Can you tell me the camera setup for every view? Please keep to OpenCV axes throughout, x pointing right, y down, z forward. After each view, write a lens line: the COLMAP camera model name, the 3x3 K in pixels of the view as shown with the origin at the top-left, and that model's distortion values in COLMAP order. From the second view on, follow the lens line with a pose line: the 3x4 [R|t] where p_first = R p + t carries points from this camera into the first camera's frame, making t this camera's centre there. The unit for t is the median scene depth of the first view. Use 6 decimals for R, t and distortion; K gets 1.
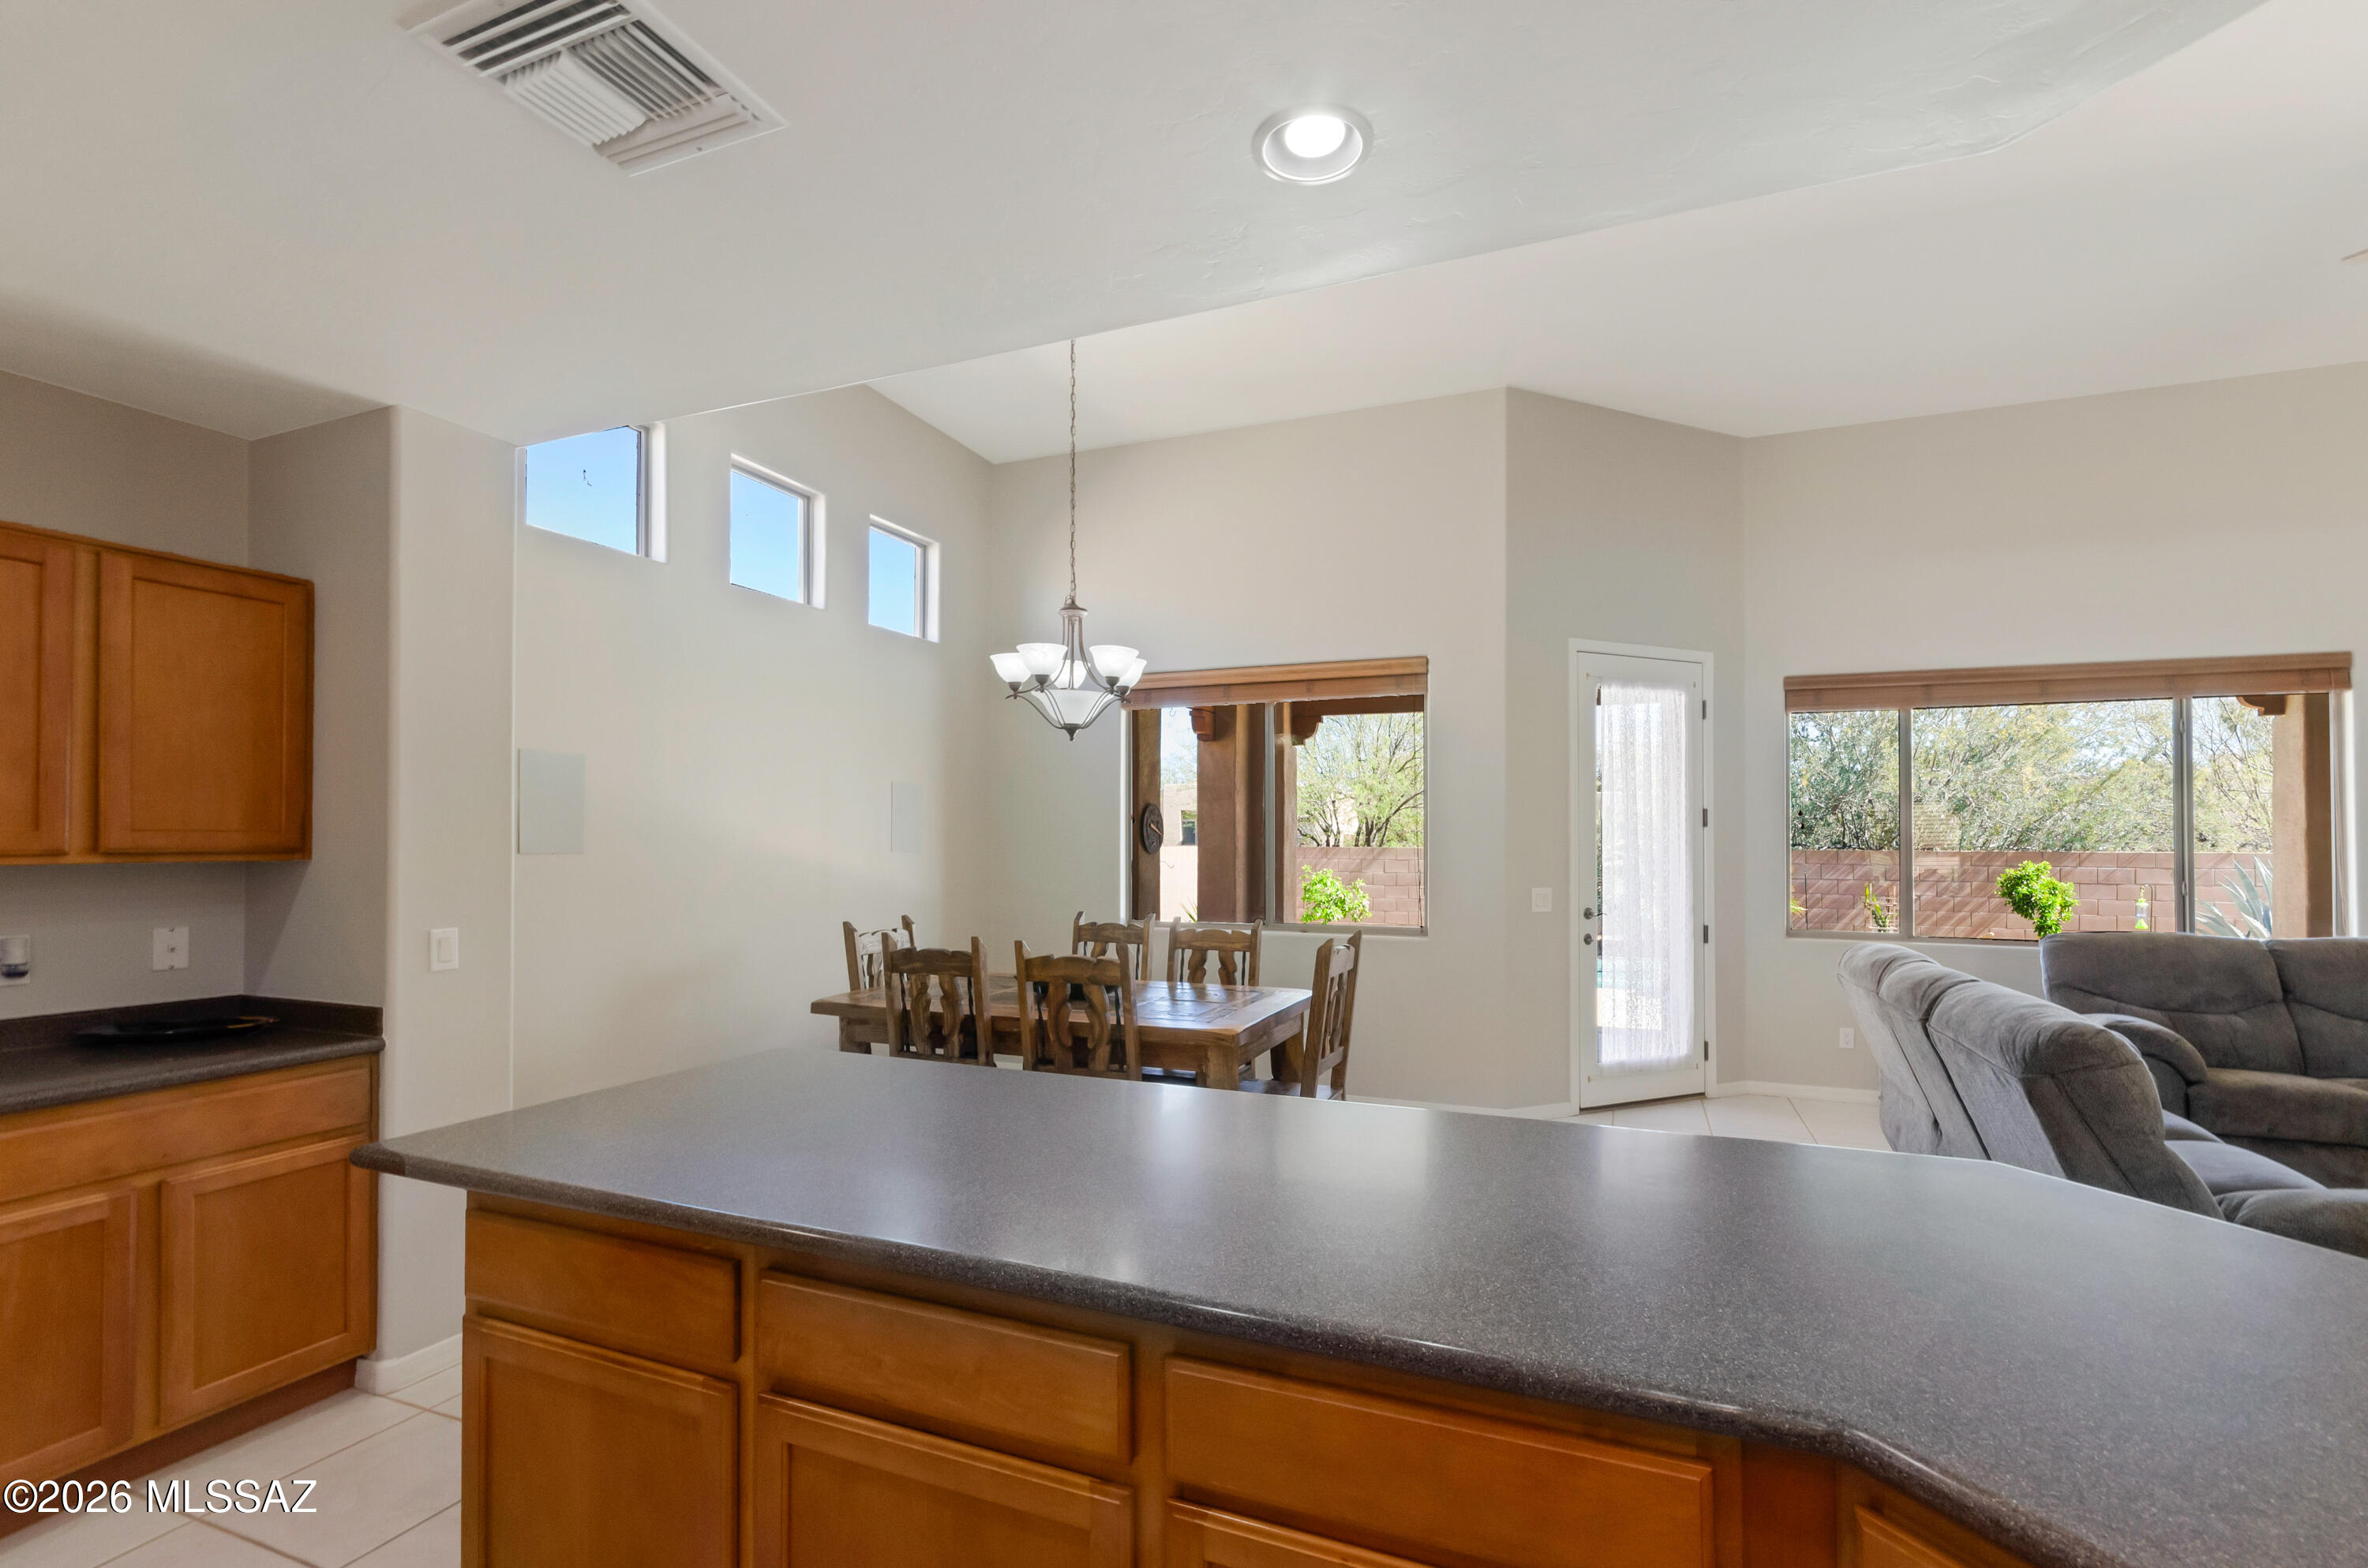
lens RADIAL K [[1055.0, 0, 1183.8], [0, 1055.0, 817.6], [0, 0, 1]] dist [0.008056, -0.000959]
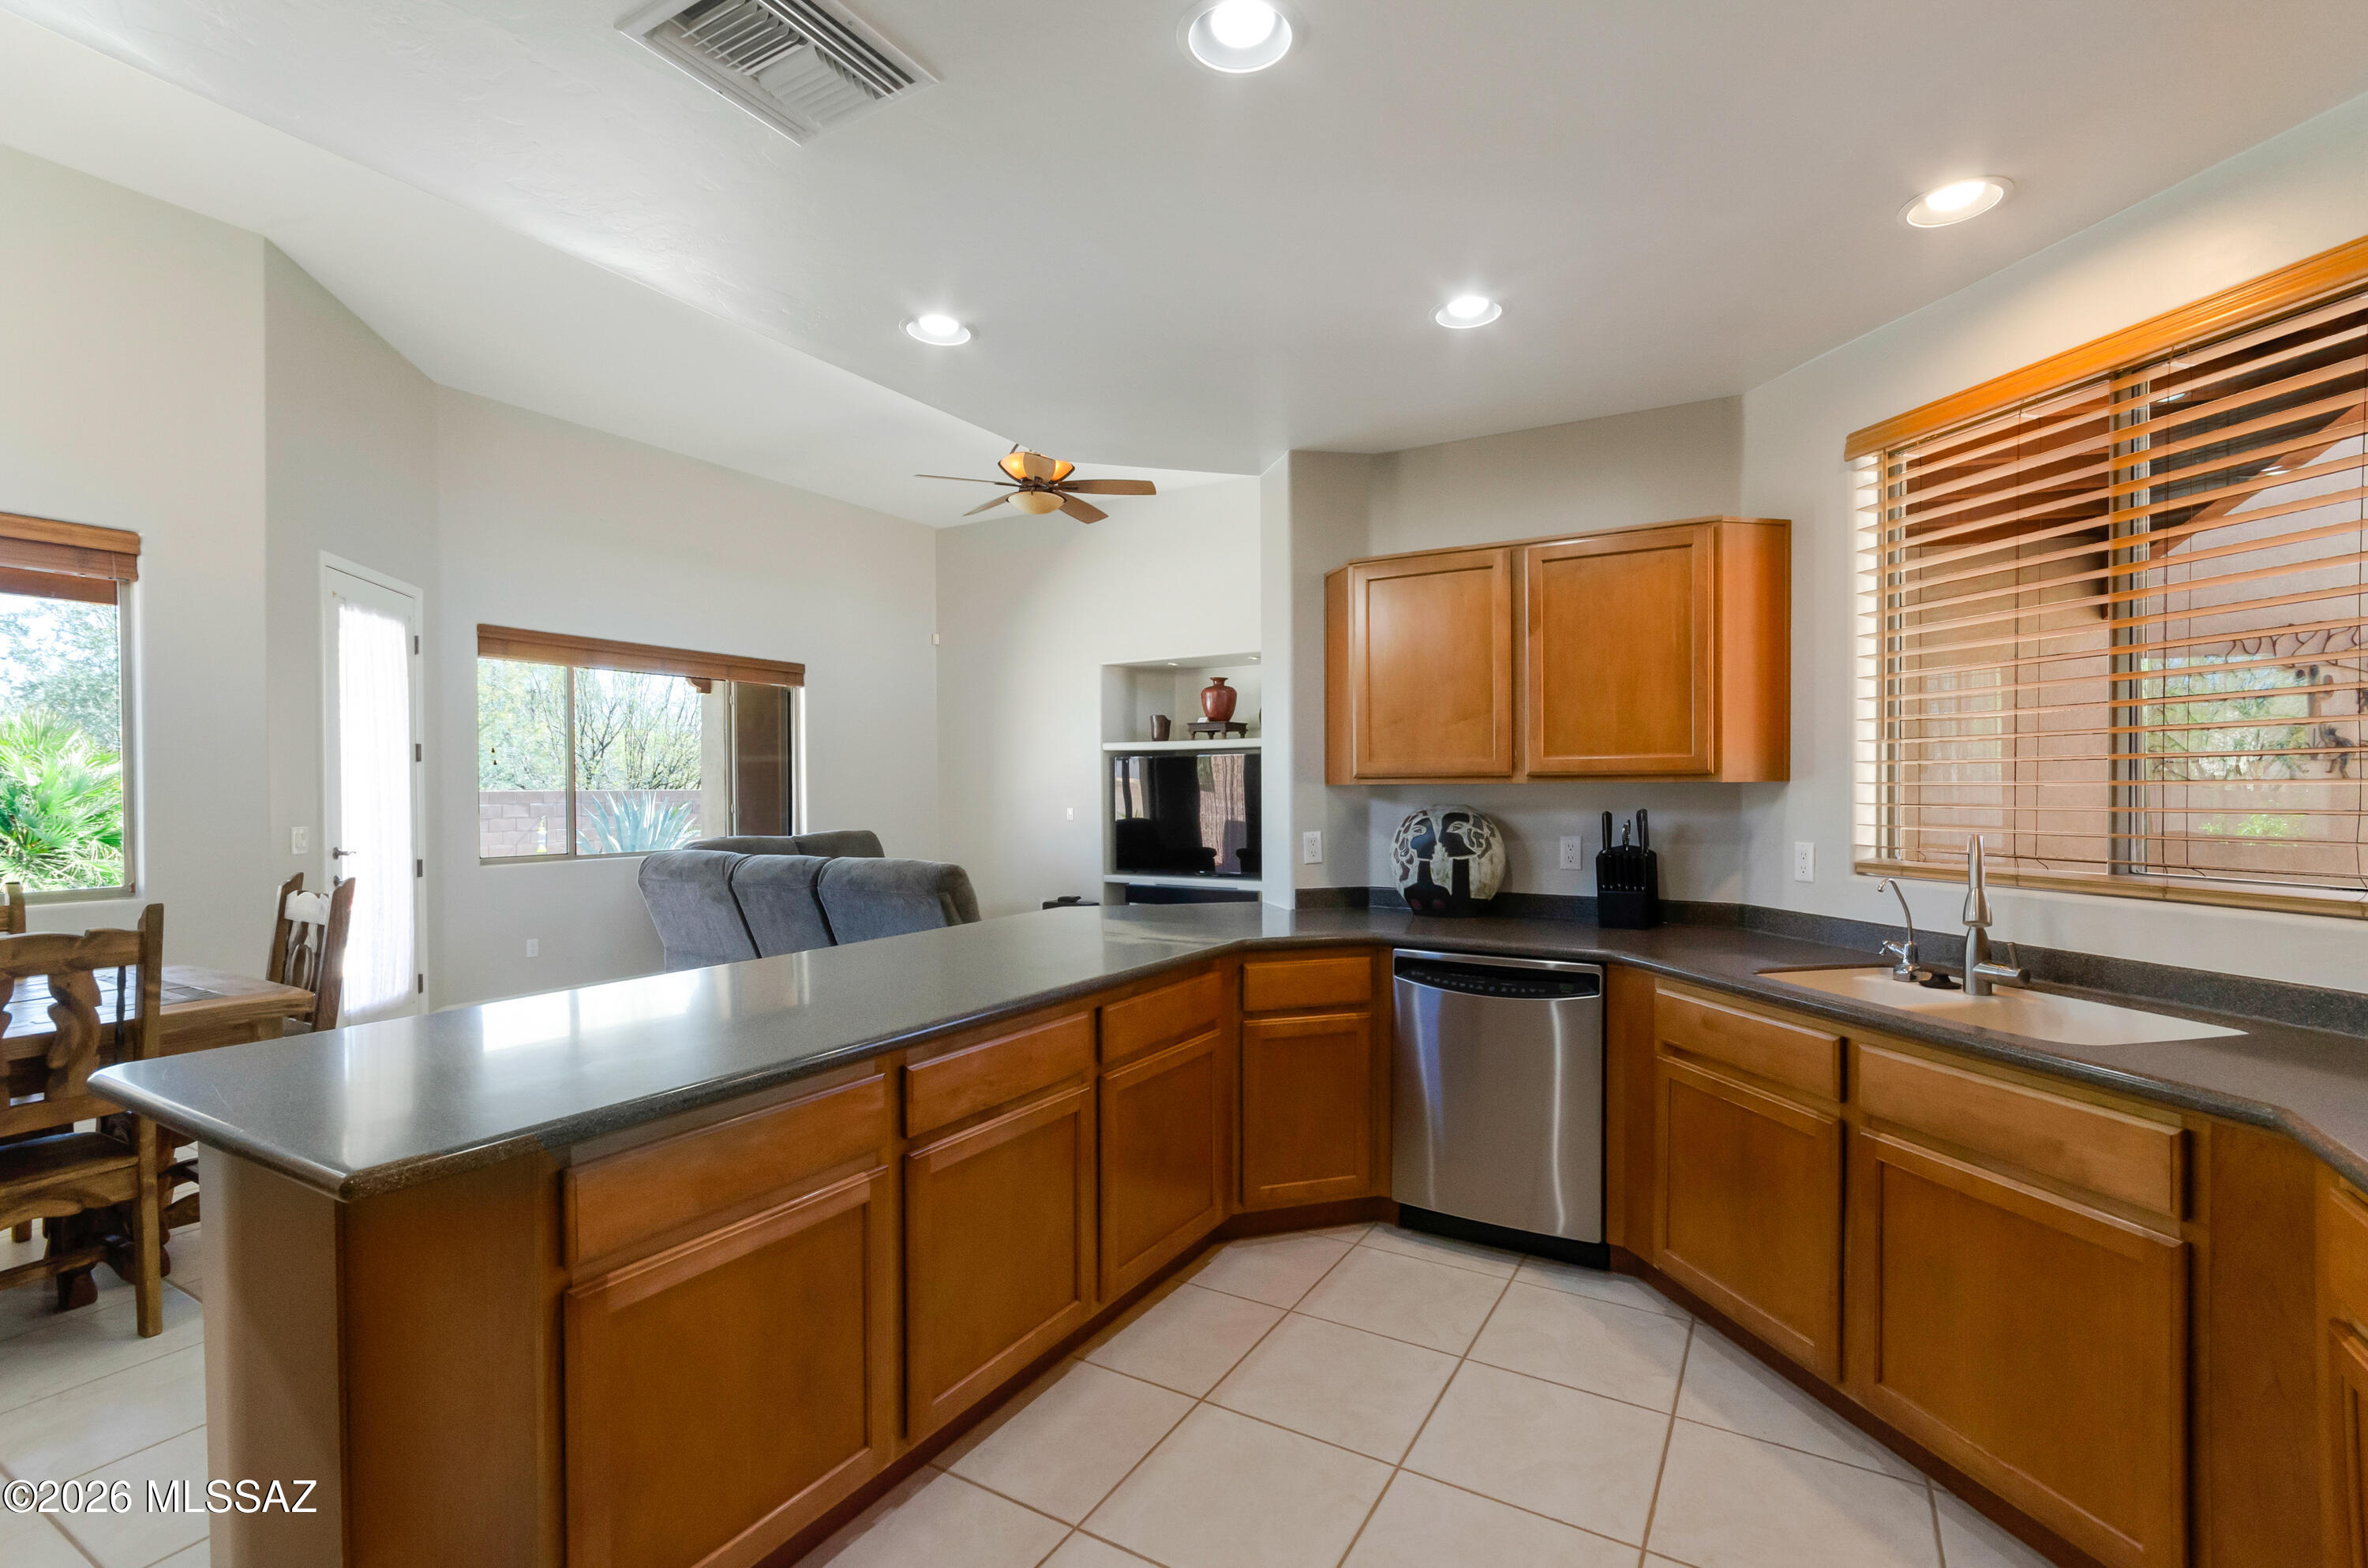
lens RADIAL K [[1055.0, 0, 1212.4], [0, 1055.0, 798.9], [0, 0, 1]] dist [0.008056, -0.000959]
pose [[0.130755, -0.018207, 0.991247, -0.504862], [-0.014904, 0.999682, 0.020328, 0.014515], [-0.991303, -0.017431, 0.130443, 0.149588]]
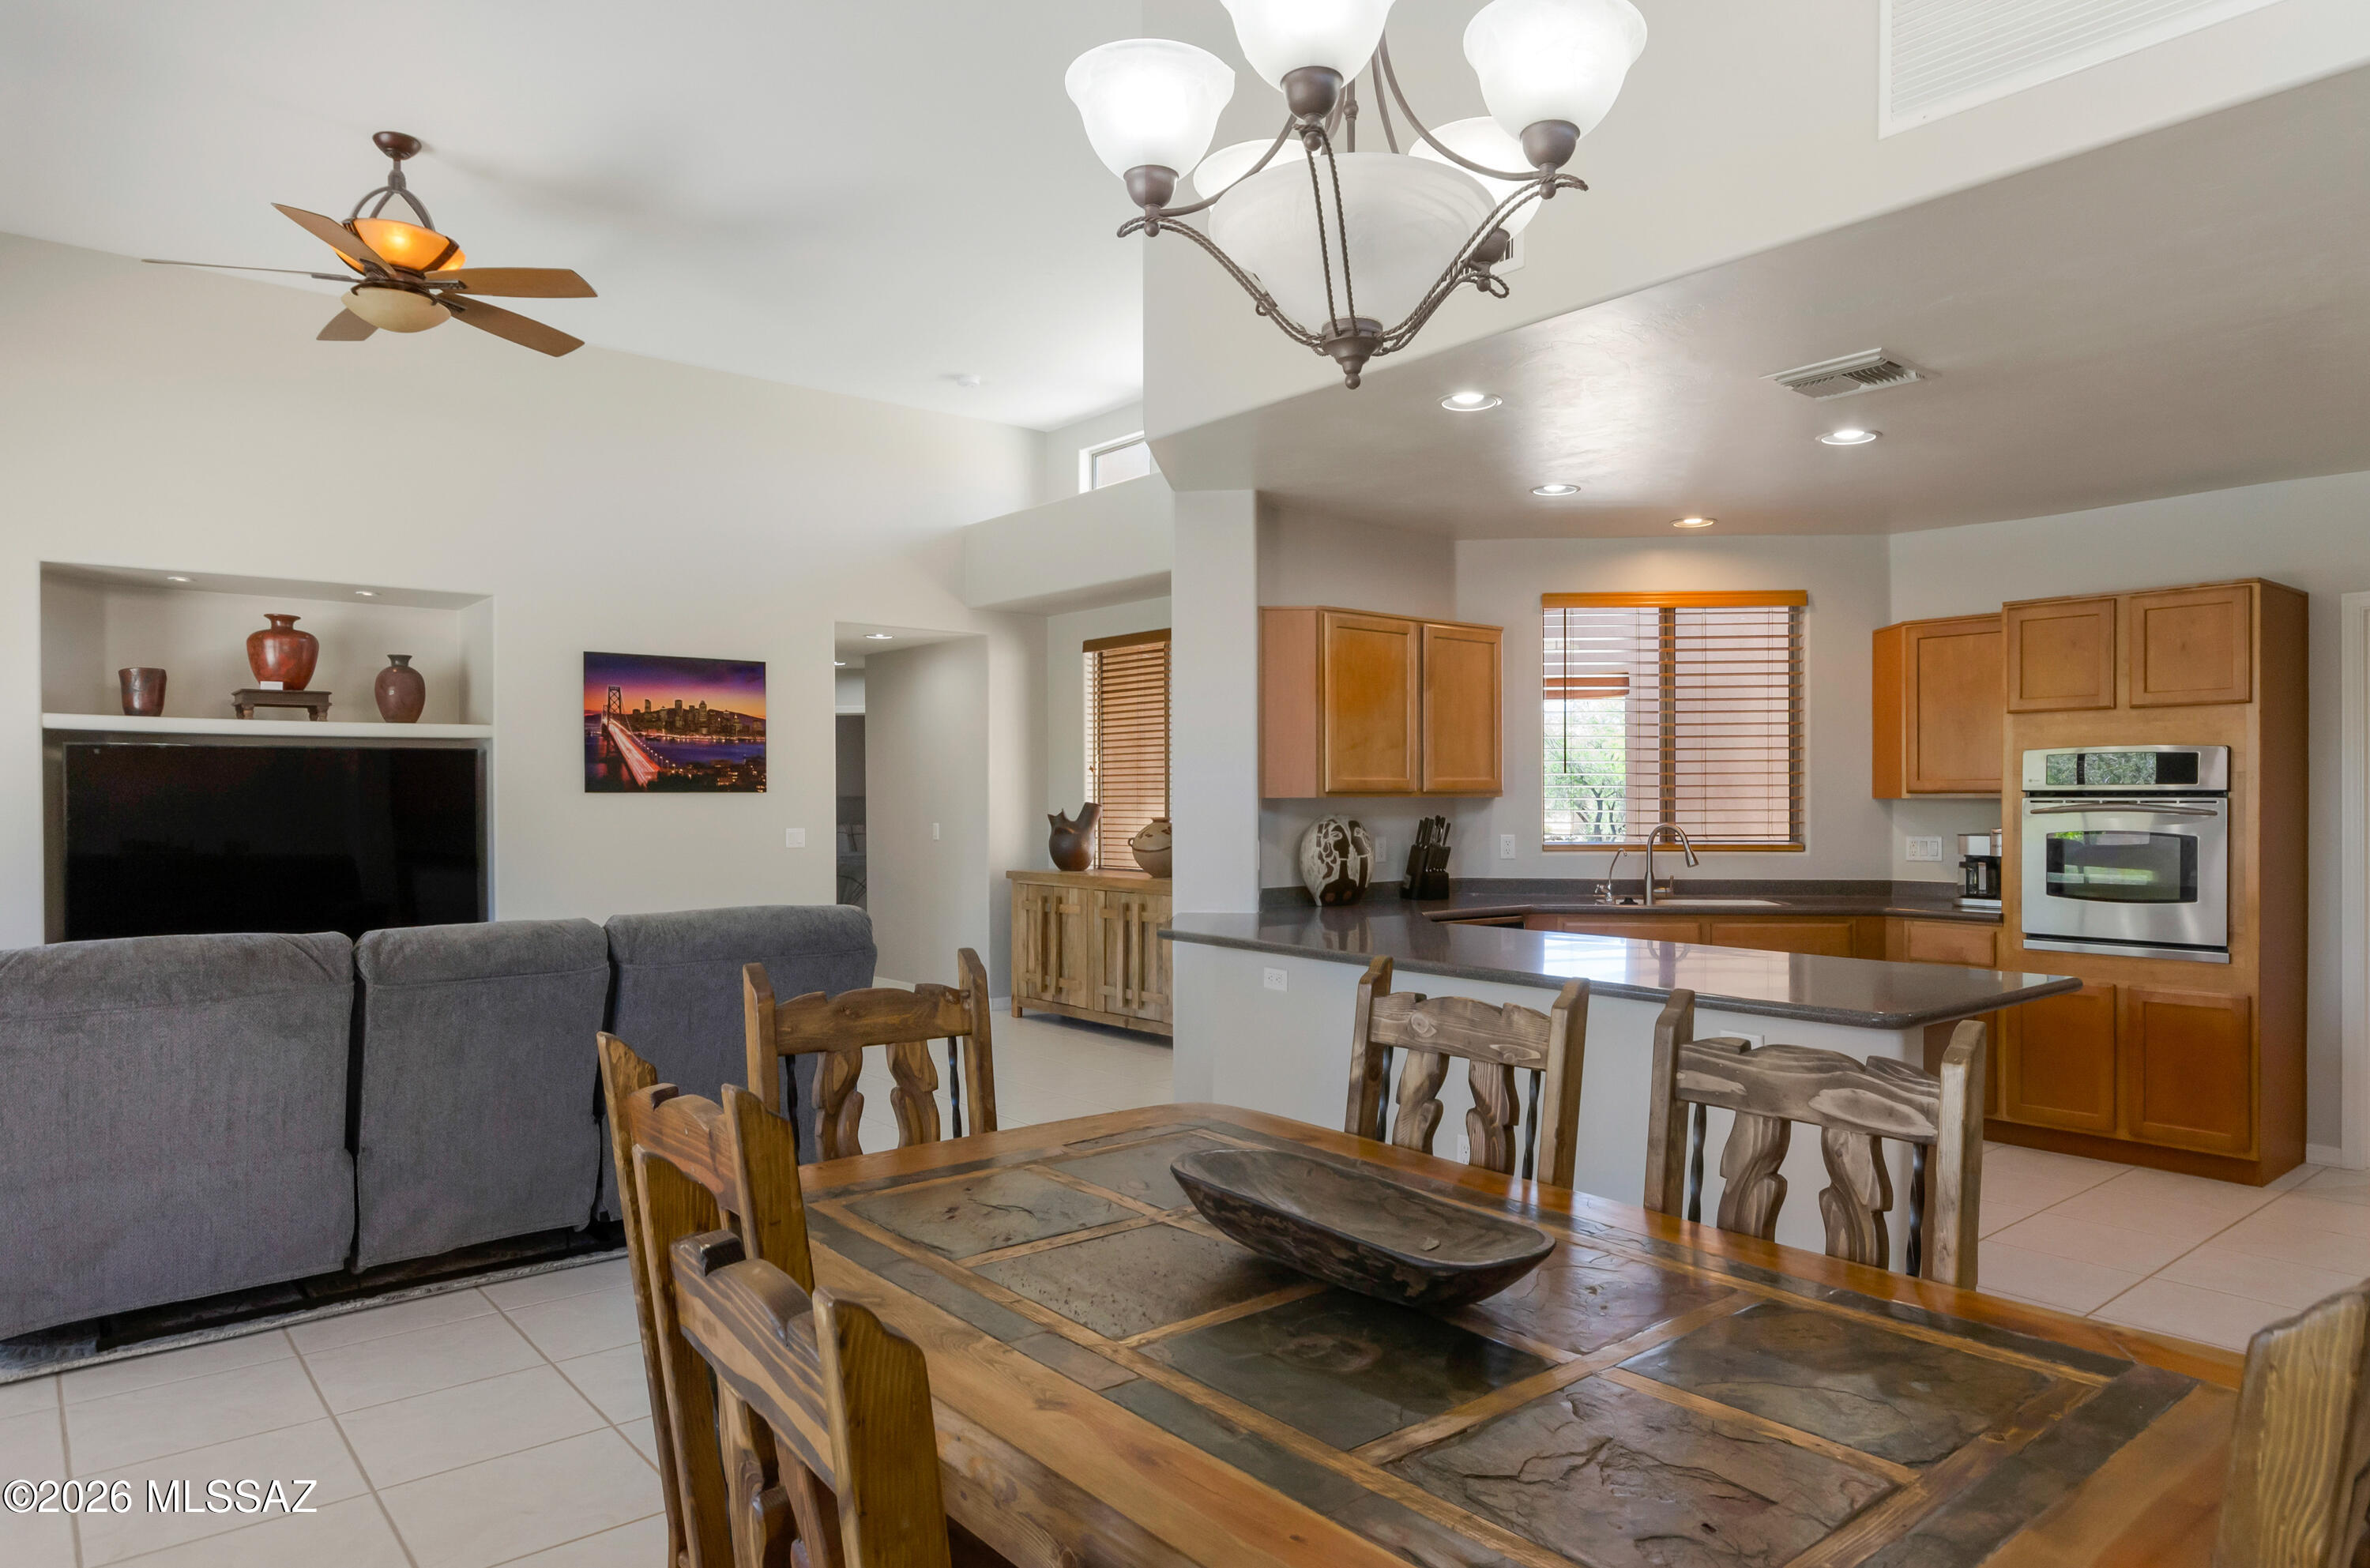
lens RADIAL K [[1469.5, 0, 1198.6], [0, 1469.5, 798.1], [0, 0, 1]] dist [-0.000384, 0.004176]
pose [[-0.885296, -0.004987, 0.465000, -0.224333], [-0.013755, 0.999786, -0.015464, 0.039083], [-0.464824, -0.020086, -0.885175, 1.264444]]
